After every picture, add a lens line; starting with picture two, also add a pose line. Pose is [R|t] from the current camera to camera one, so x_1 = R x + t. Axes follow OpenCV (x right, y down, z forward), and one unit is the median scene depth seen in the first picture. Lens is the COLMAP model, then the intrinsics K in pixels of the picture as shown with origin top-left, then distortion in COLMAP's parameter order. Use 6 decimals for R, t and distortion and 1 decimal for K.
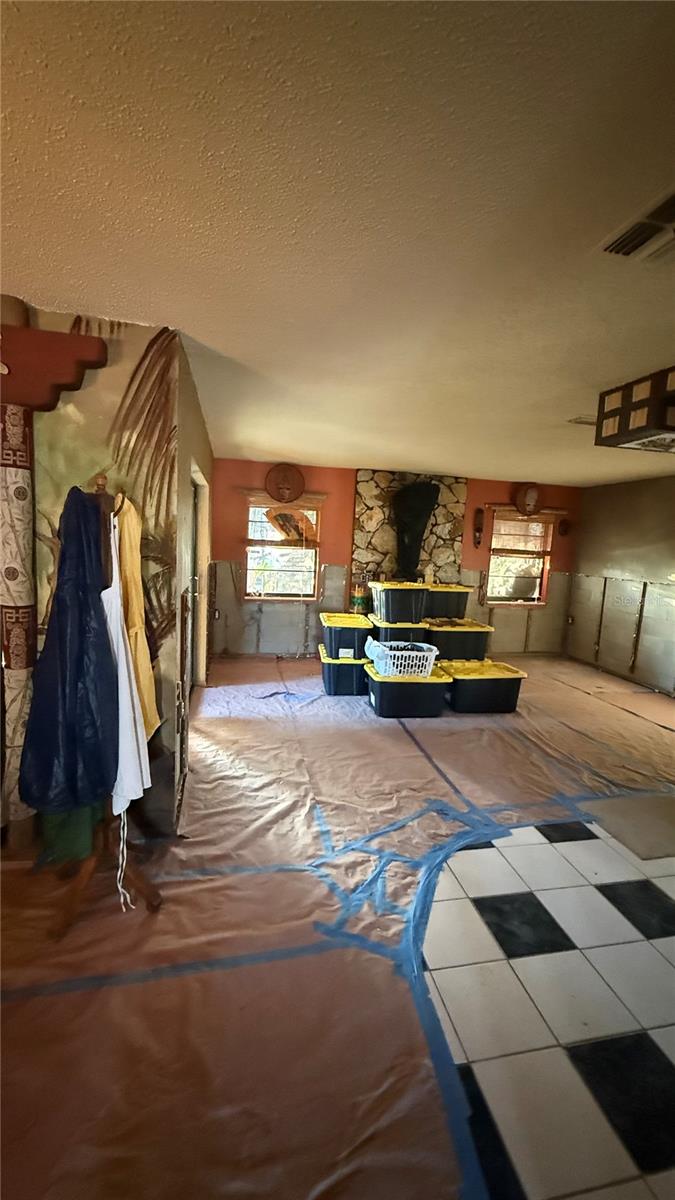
lens RADIAL K [[476.8, 0, 337.2], [0, 476.8, 598.4], [0, 0, 1]] dist [0.000099, -0.000007]
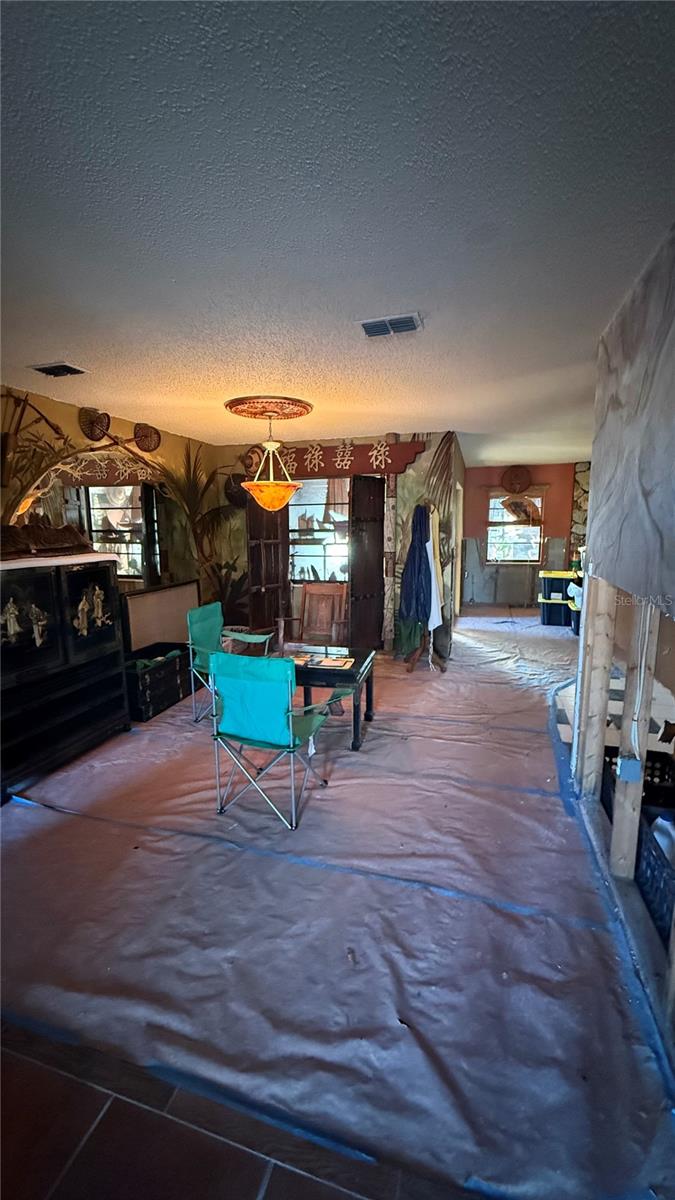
lens RADIAL K [[476.8, 0, 337.2], [0, 476.8, 598.4], [0, 0, 1]] dist [0.000099, -0.000007]
pose [[0.876279, 0.017981, -0.481469, 0.201389], [-0.004573, 0.999569, 0.029007, 0.125330], [0.481783, -0.023217, 0.875983, -0.898718]]
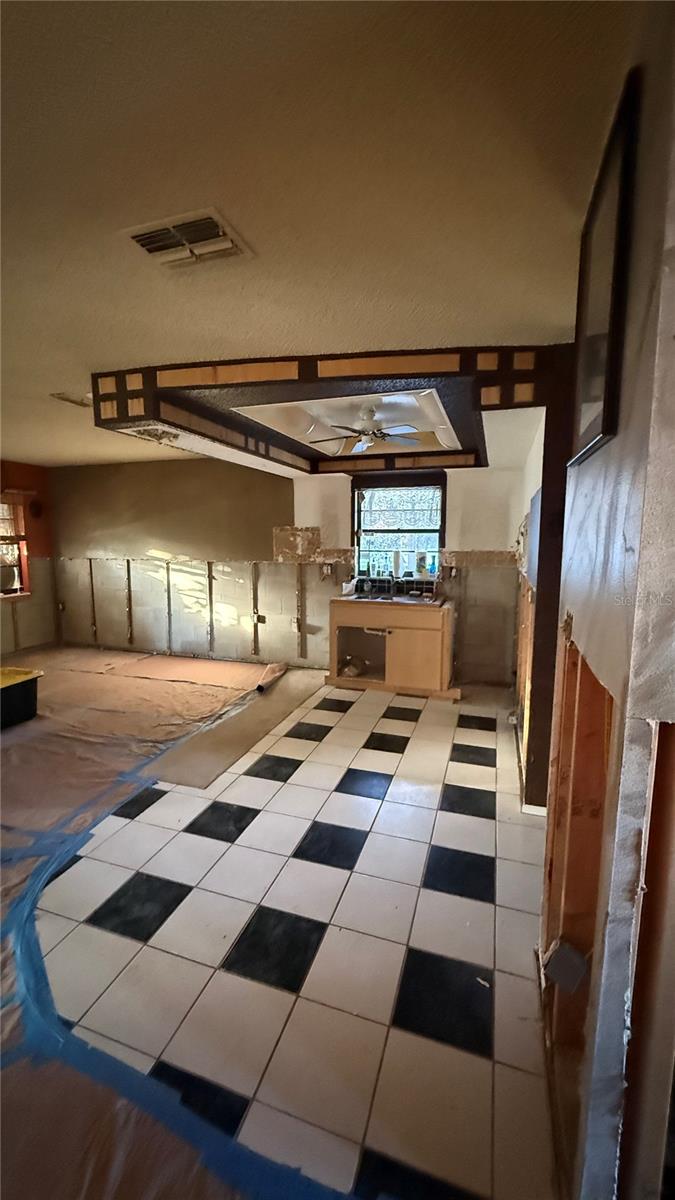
lens RADIAL K [[476.8, 0, 337.2], [0, 476.8, 598.4], [0, 0, 1]] dist [0.000099, -0.000007]
pose [[0.498160, -0.160915, 0.852023, -0.100609], [0.129802, 0.985396, 0.110212, -0.007507], [-0.857315, 0.055692, 0.511772, 0.060601]]
